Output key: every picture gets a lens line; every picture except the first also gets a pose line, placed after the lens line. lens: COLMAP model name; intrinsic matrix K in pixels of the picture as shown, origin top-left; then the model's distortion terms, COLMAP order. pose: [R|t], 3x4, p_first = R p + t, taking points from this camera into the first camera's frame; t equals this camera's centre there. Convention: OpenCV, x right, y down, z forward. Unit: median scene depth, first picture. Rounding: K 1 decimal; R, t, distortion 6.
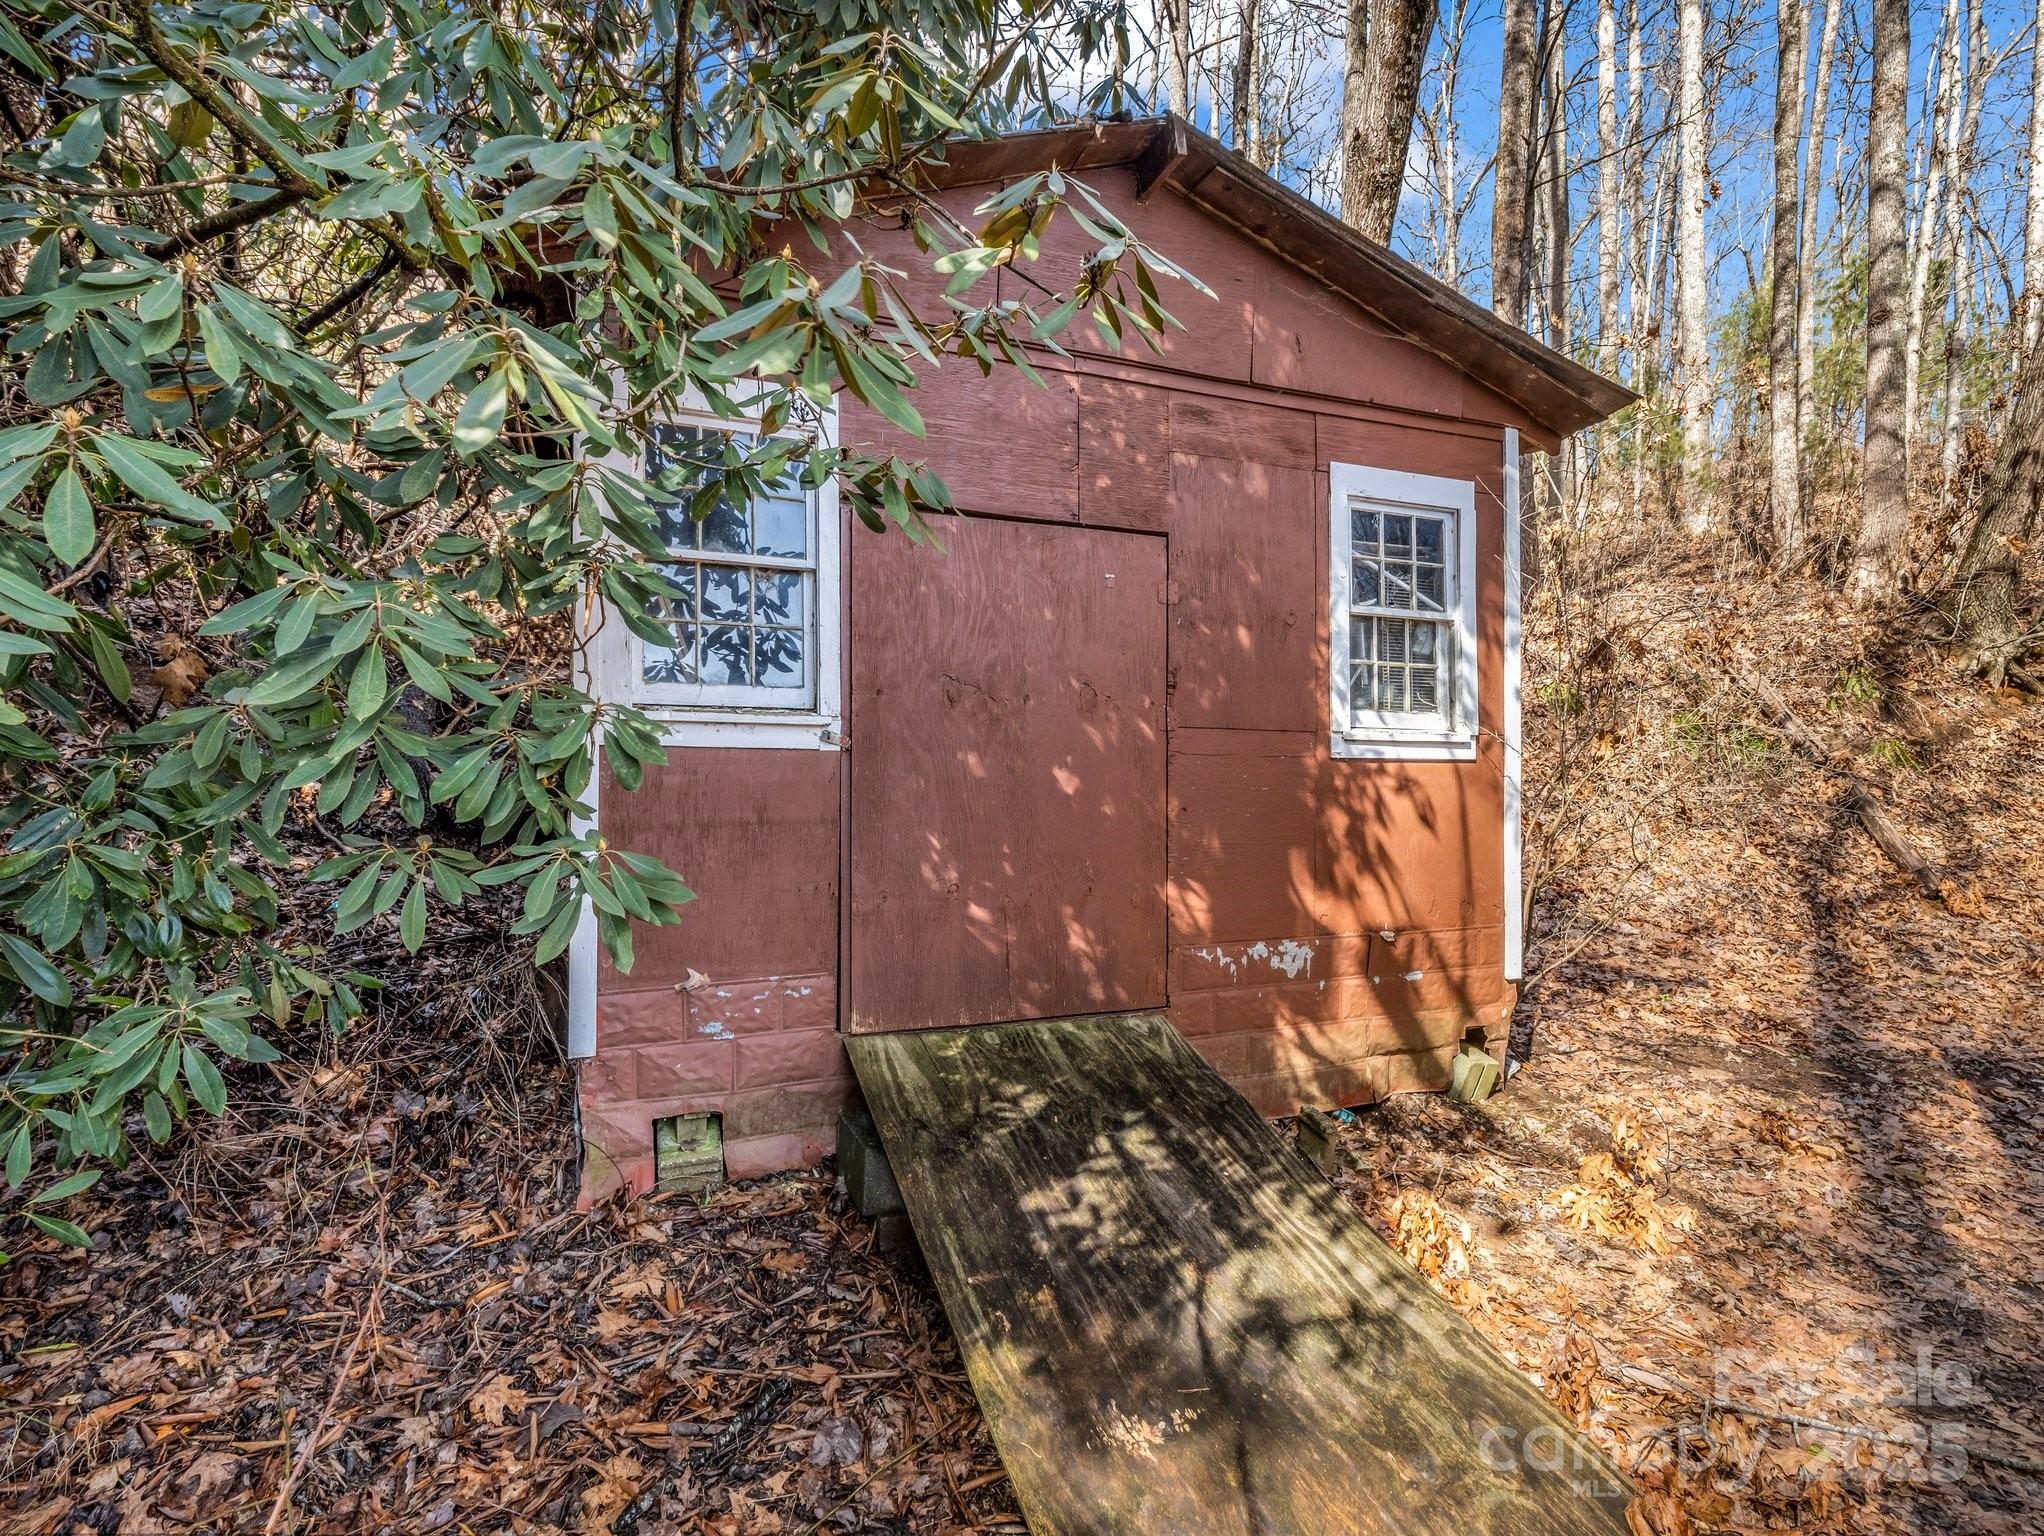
lens RADIAL K [[1042.3, 0, 1022.0], [0, 1042.3, 768.0], [0, 0, 1]] dist [-0.017743, -0.002190]
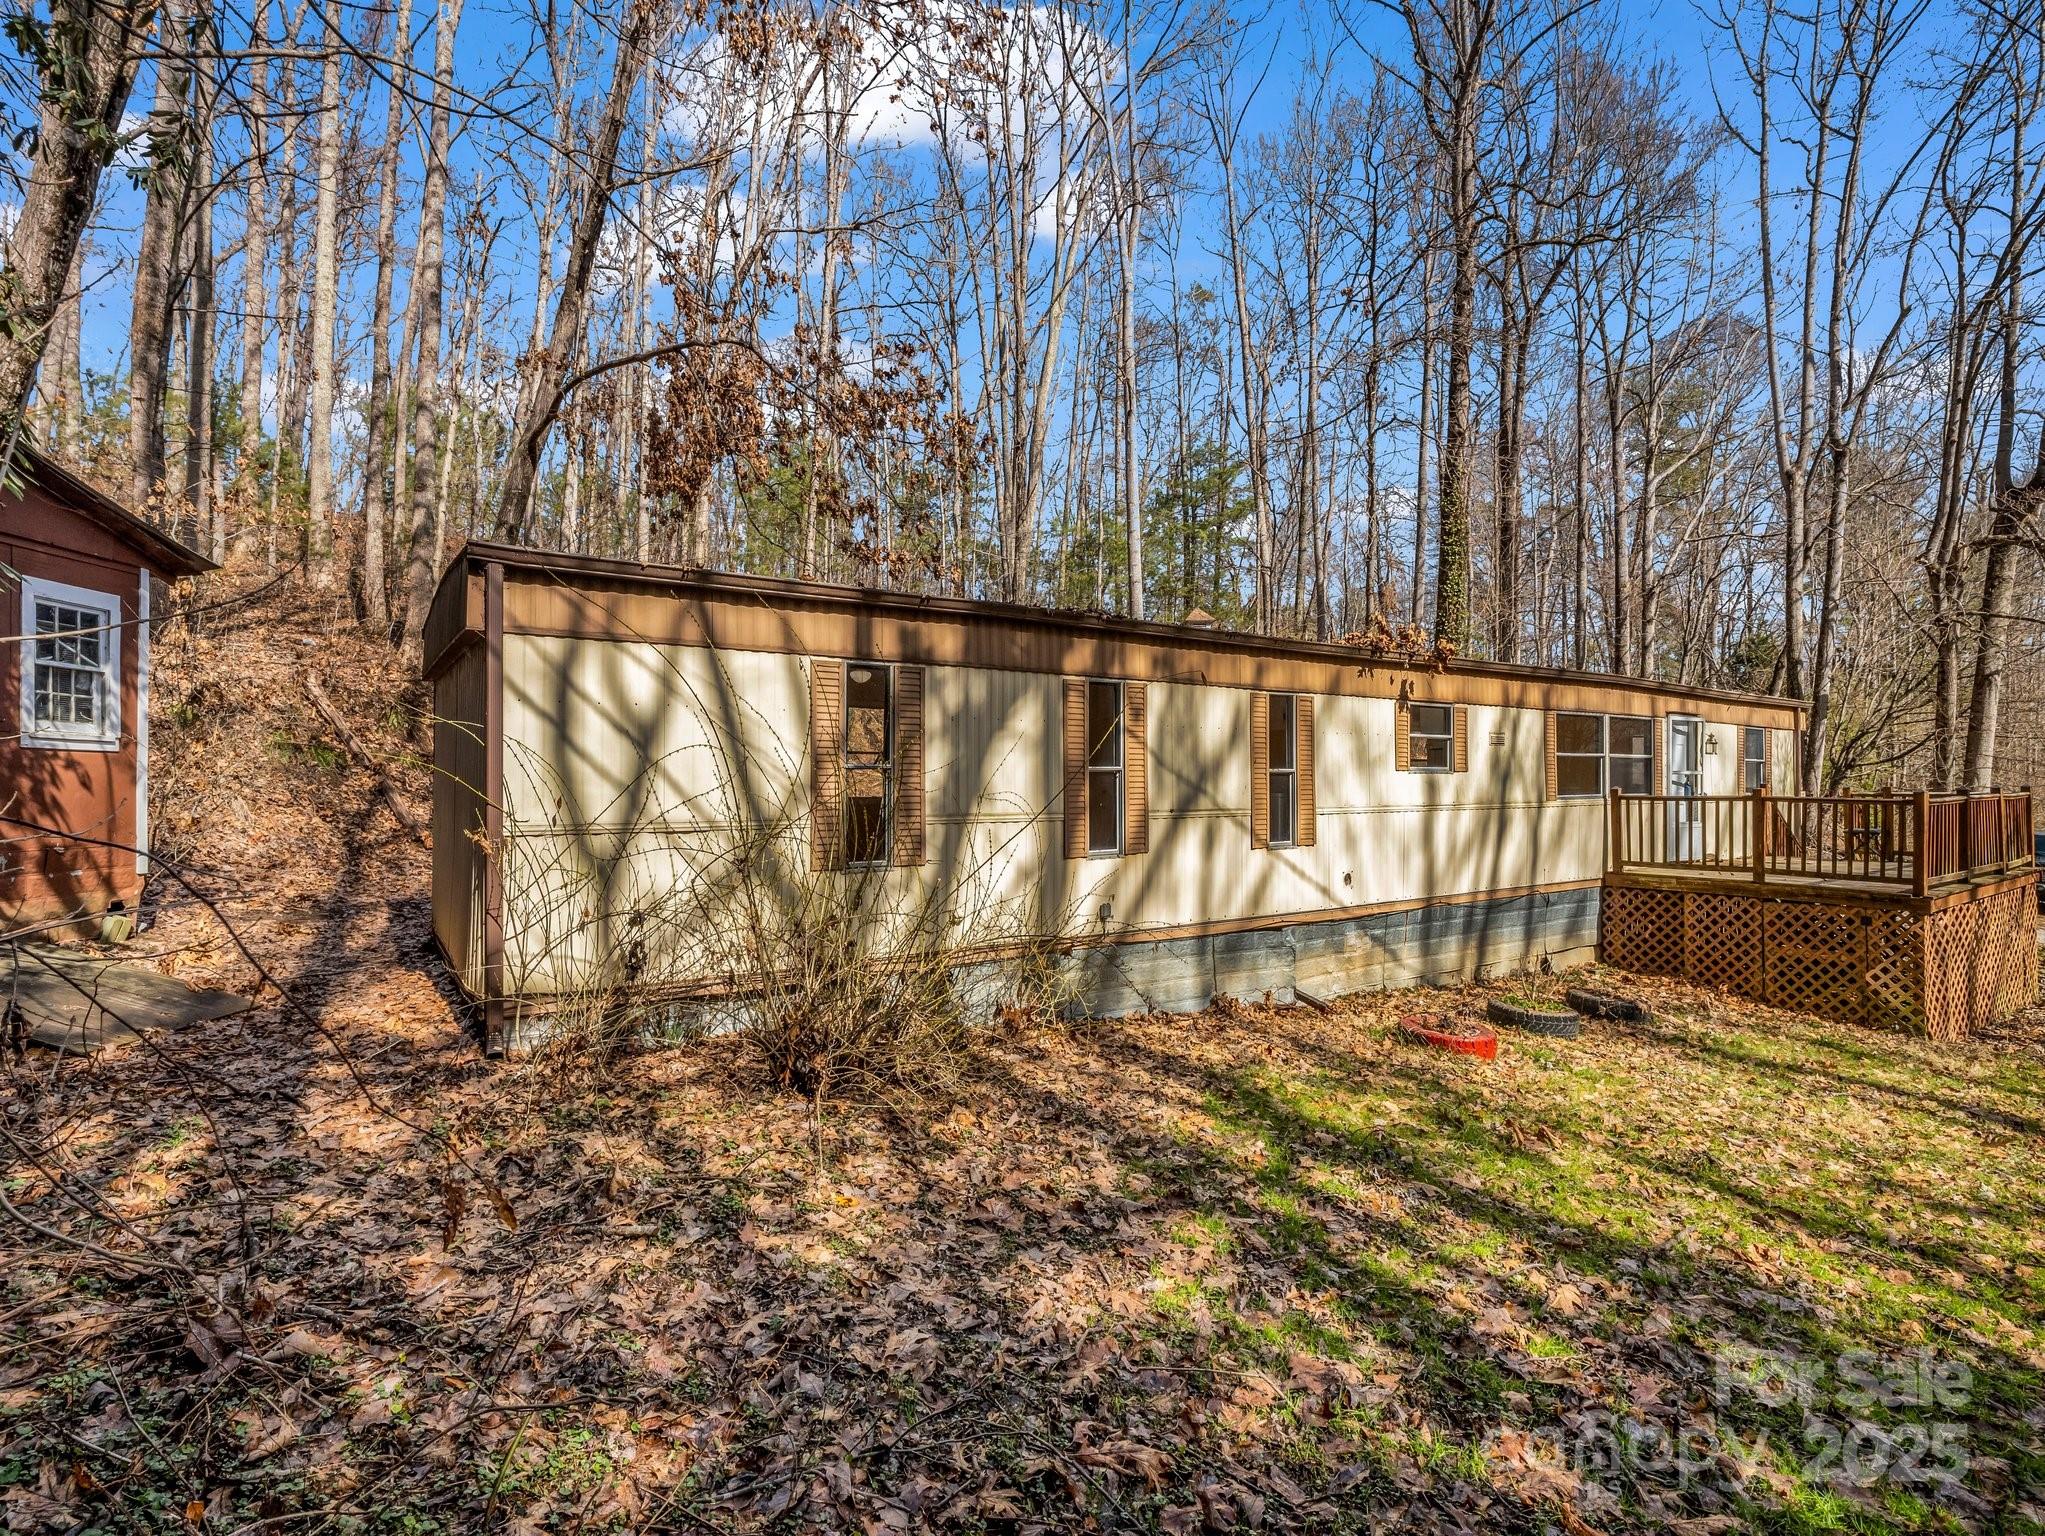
lens RADIAL K [[1042.9, 0, 1022.5], [0, 1042.9, 768.0], [0, 0, 1]] dist [-0.017743, -0.002190]
pose [[0.408308, 0.014730, 0.912725, -0.539240], [0.003102, 0.999842, -0.017524, 0.056232], [-0.912839, 0.009986, 0.408198, -1.138315]]
